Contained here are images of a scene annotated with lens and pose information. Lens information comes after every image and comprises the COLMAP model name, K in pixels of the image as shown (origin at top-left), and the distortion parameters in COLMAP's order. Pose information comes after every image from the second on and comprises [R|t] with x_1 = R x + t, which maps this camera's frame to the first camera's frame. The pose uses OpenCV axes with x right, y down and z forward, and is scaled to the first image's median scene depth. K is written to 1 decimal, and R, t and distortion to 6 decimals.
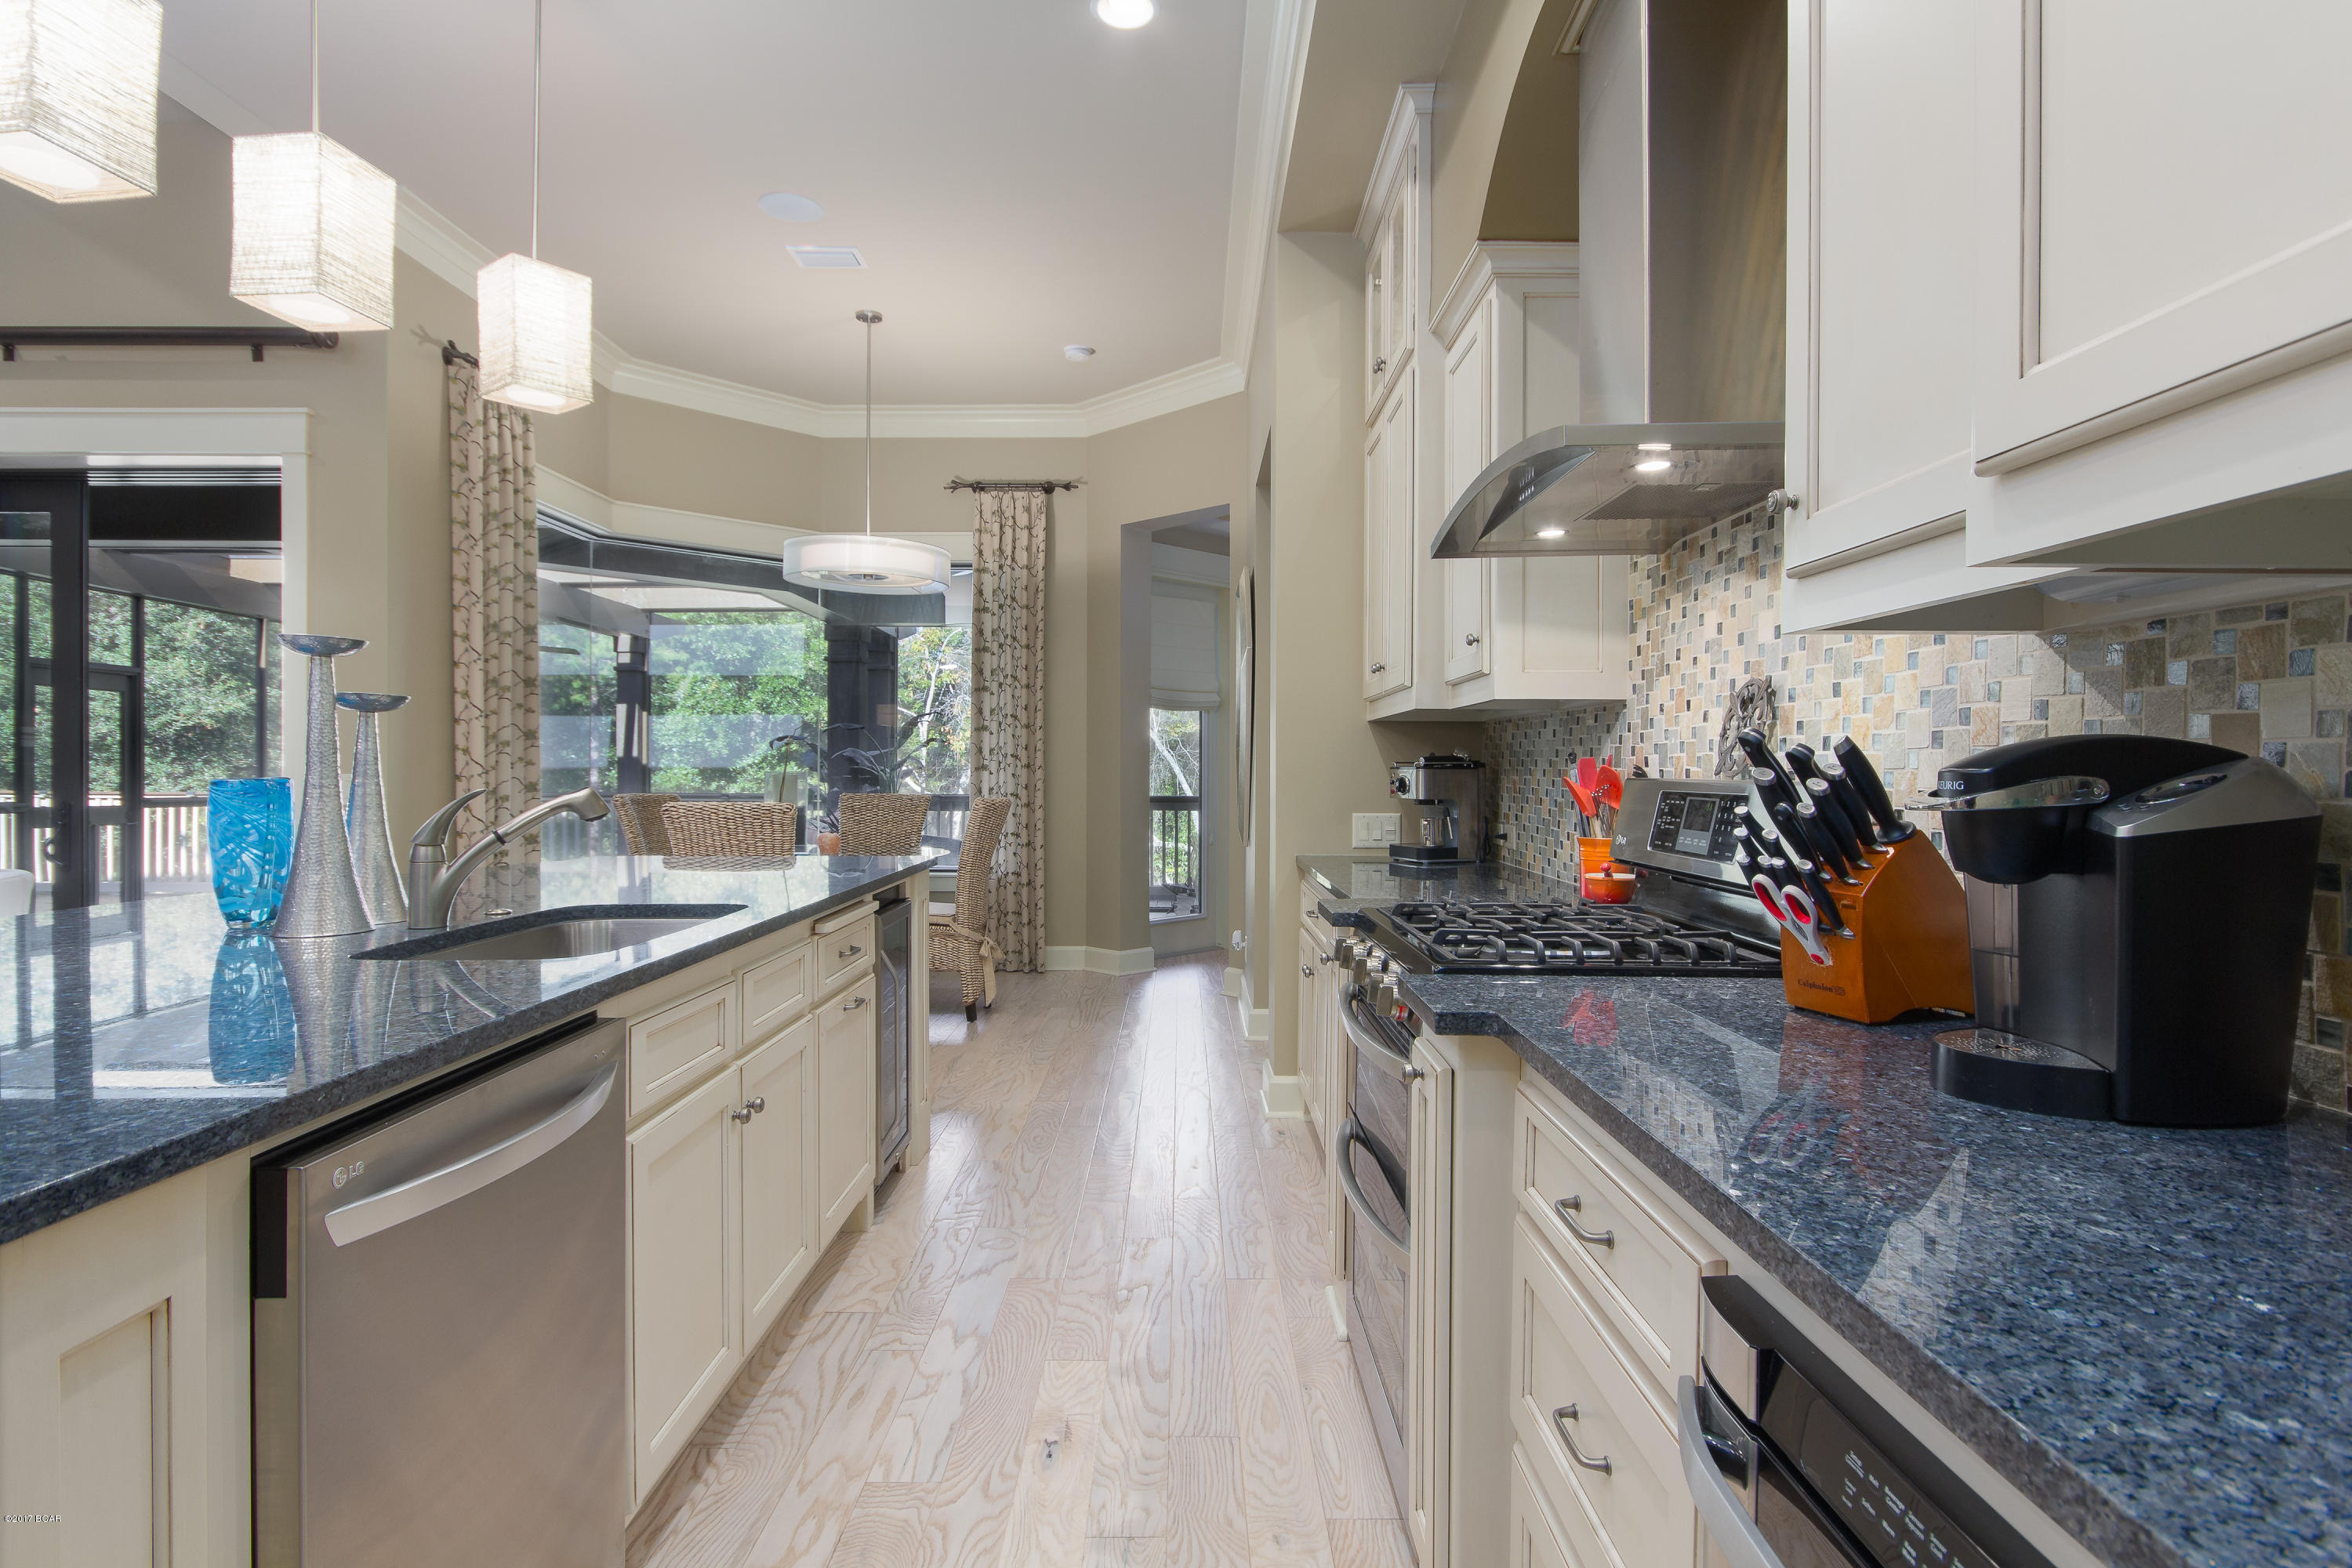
lens RADIAL K [[1219.9, 0, 1178.8], [0, 1219.9, 778.9], [0, 0, 1]] dist [0.001829, 0.000440]
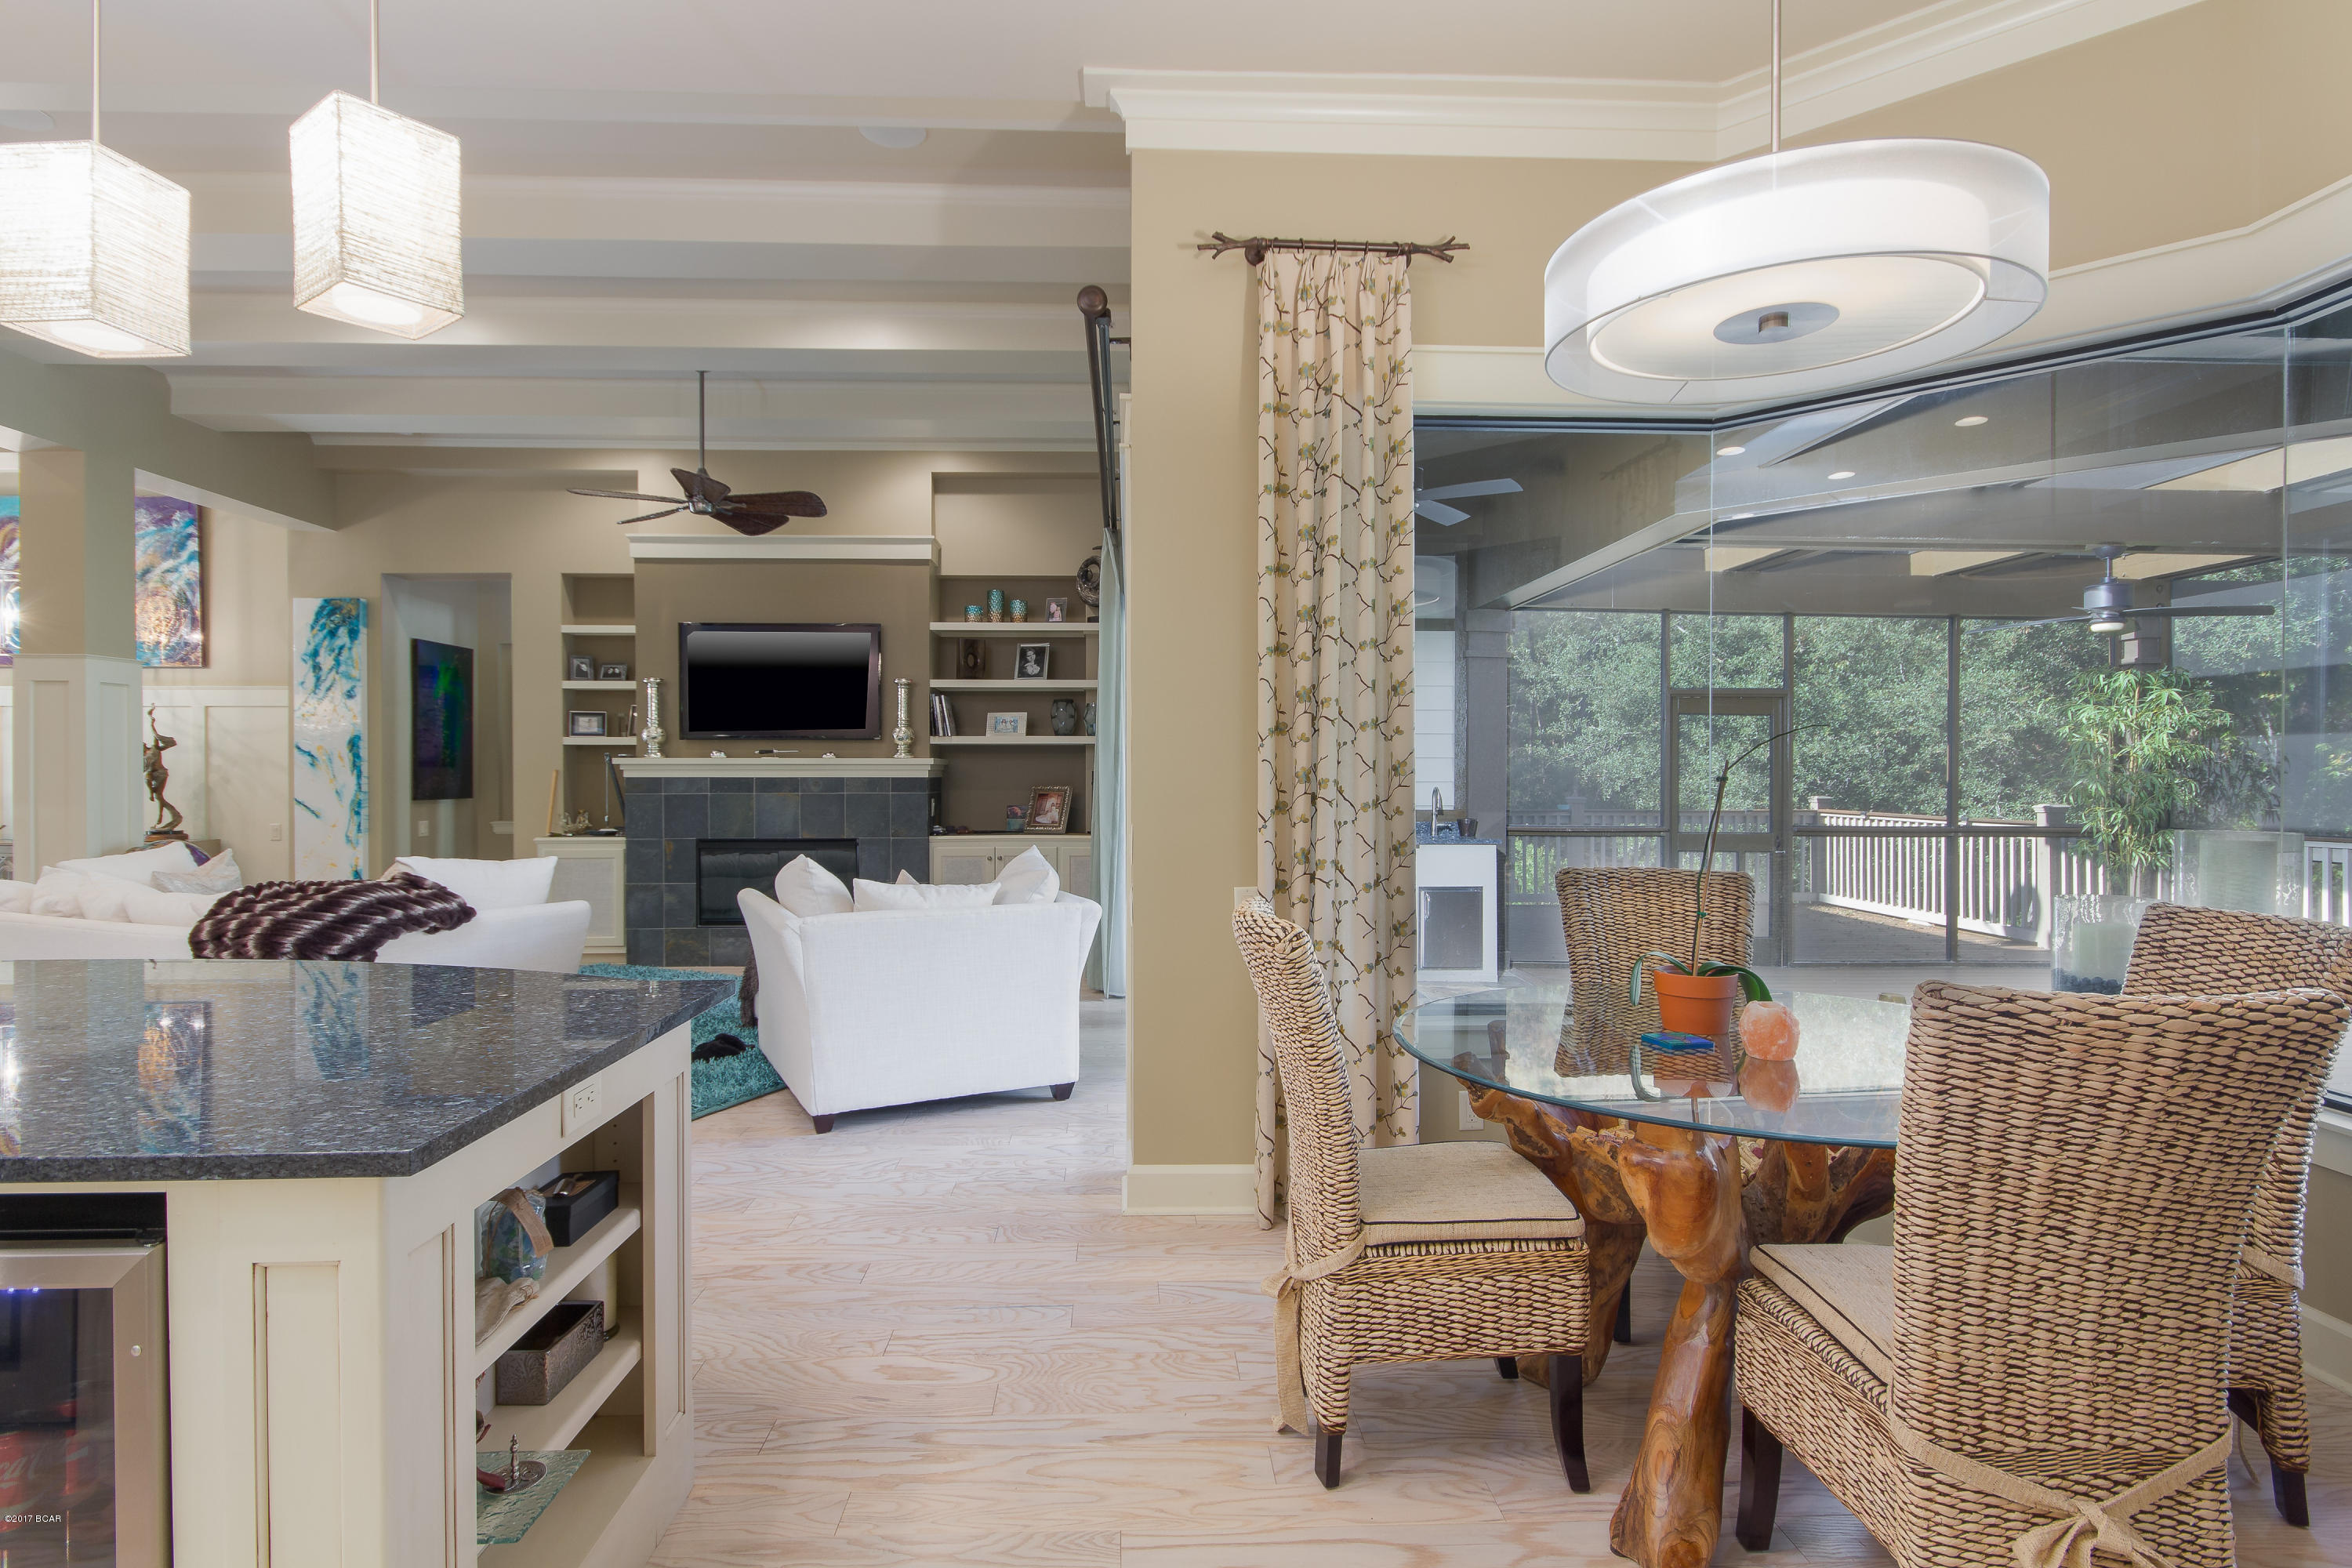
lens RADIAL K [[1219.9, 0, 1175.6], [0, 1219.9, 783.4], [0, 0, 1]] dist [0.001829, 0.000440]
pose [[0.042620, 0.003803, -0.999084, 0.115426], [-0.007782, 0.999964, 0.003474, -0.021701], [0.999061, 0.007627, 0.042648, 0.654194]]
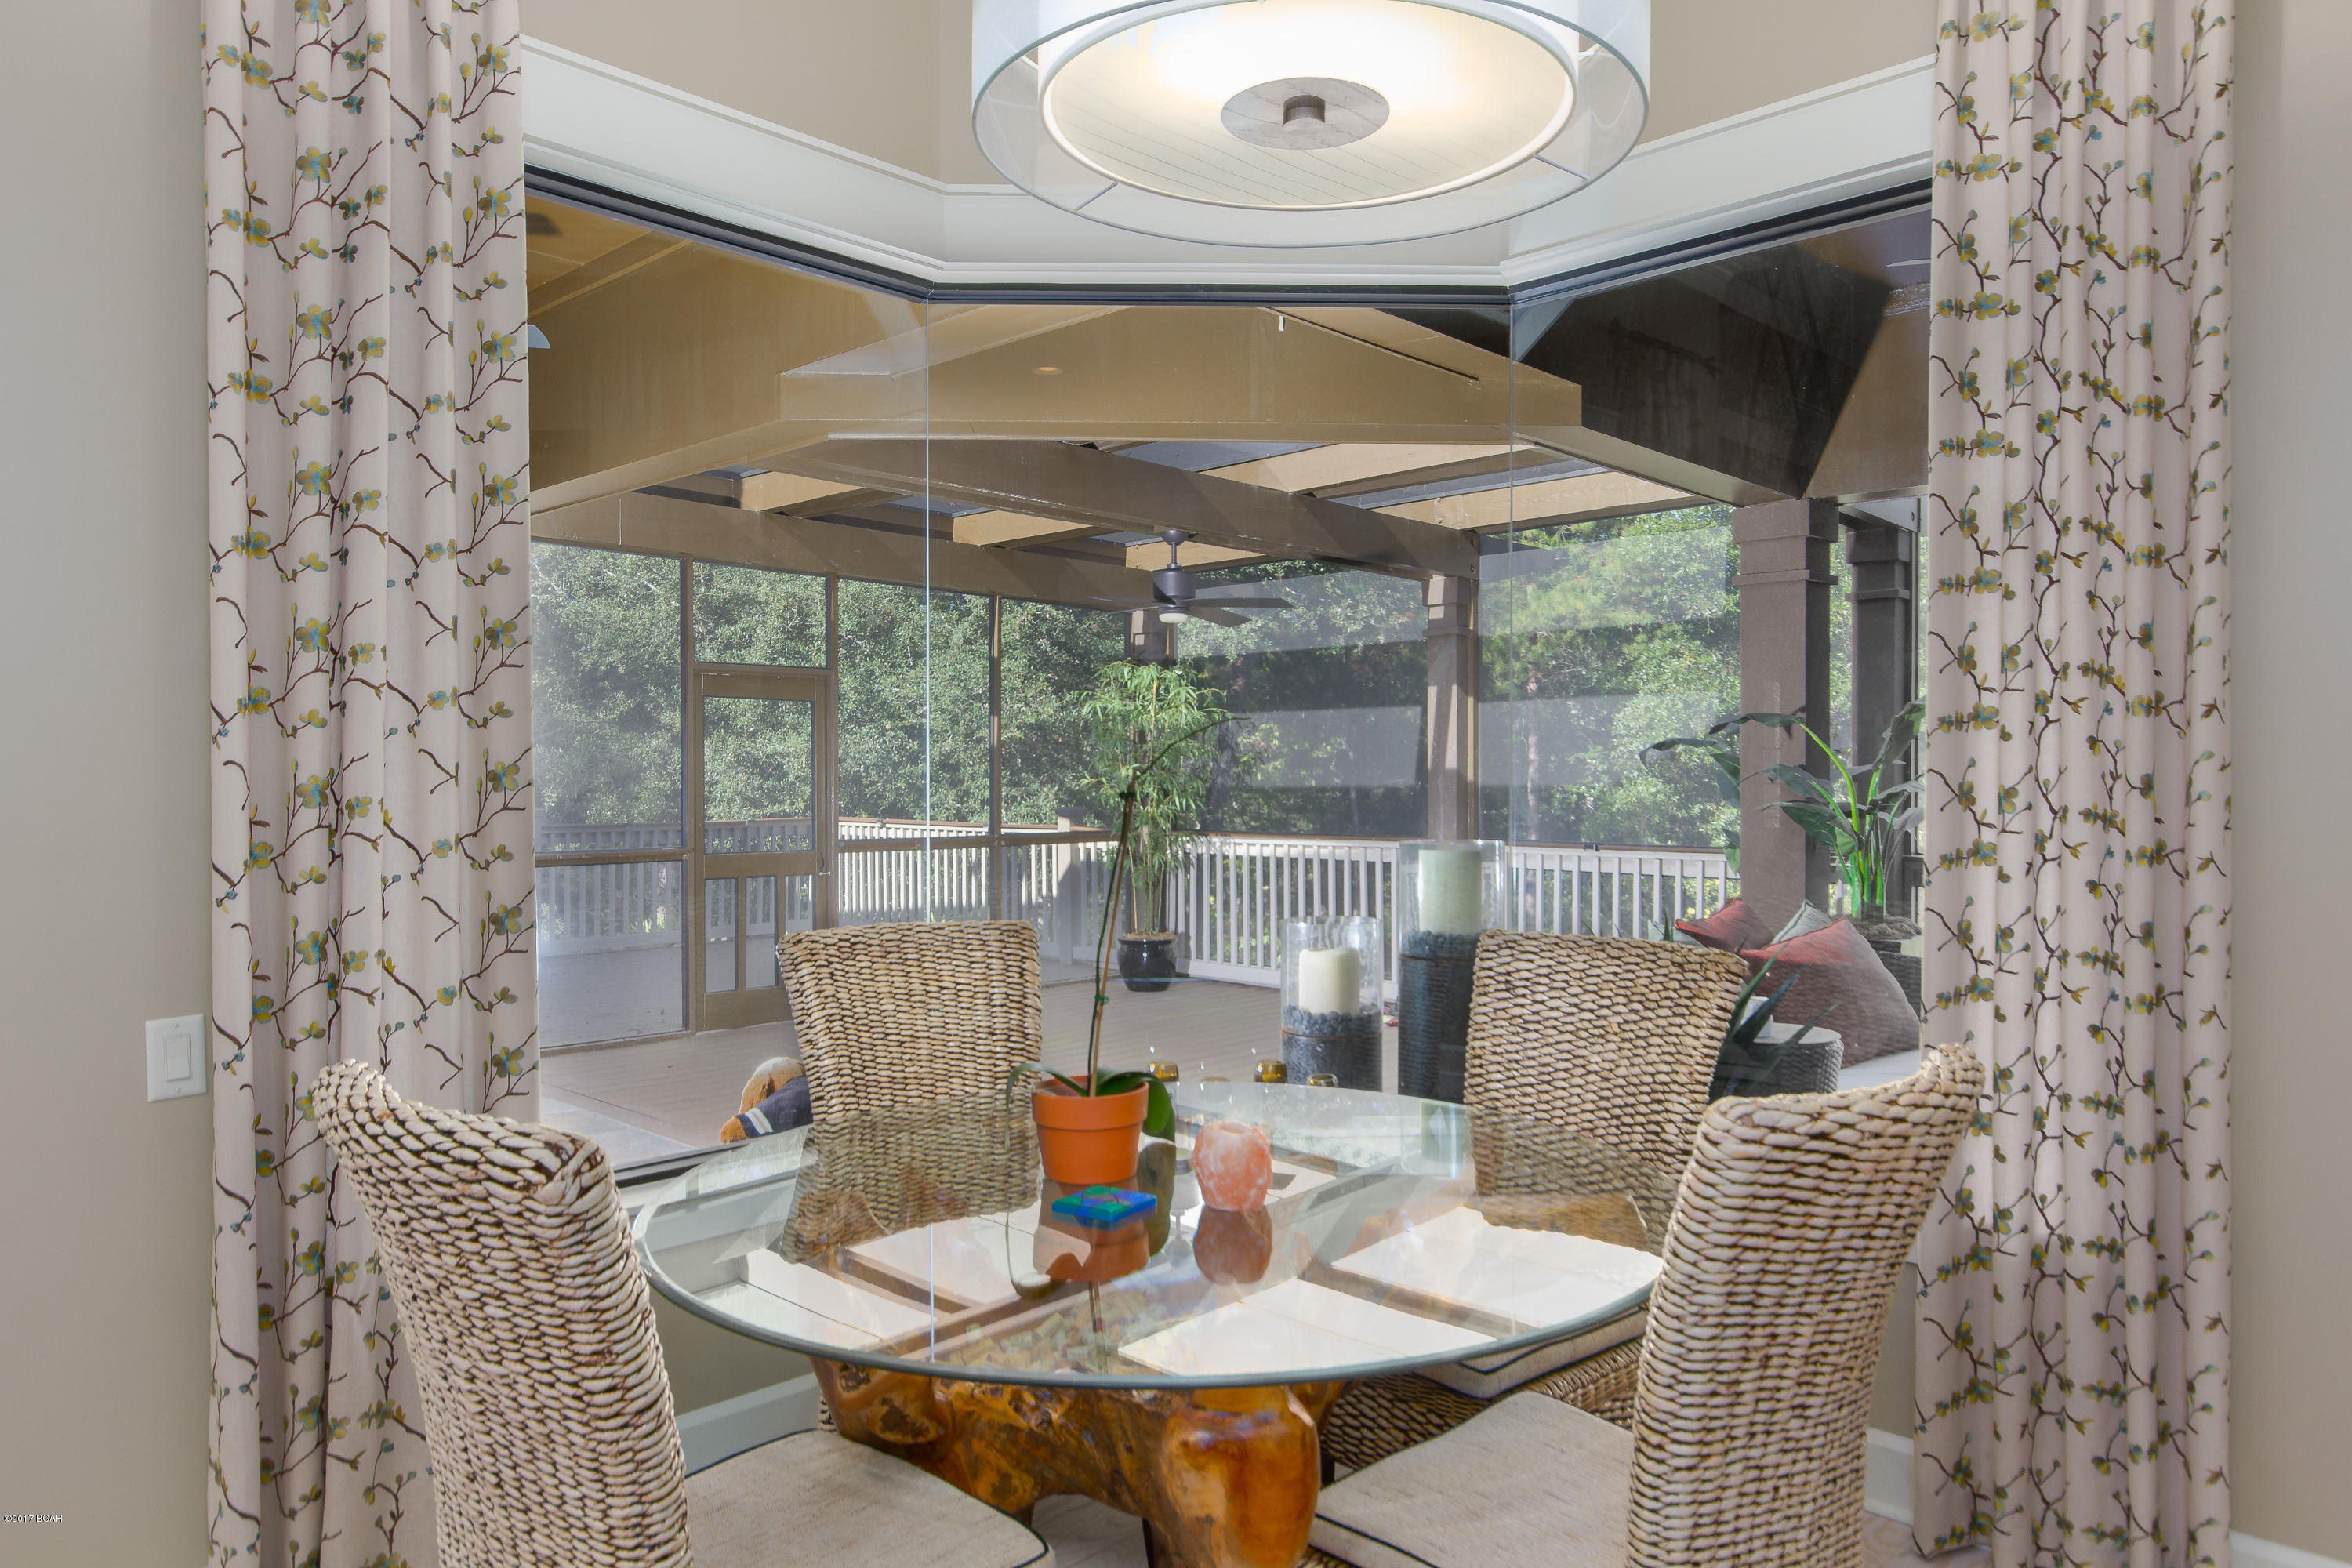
lens RADIAL K [[1531.2, 0, 1176.6], [0, 1531.2, 786.1], [0, 0, 1]] dist [0.001643, 0.000417]
pose [[0.733006, 0.001255, -0.680221, -0.052481], [-0.000007, 0.999998, 0.001837, -0.026166], [0.680222, -0.001342, 0.733005, 0.607052]]
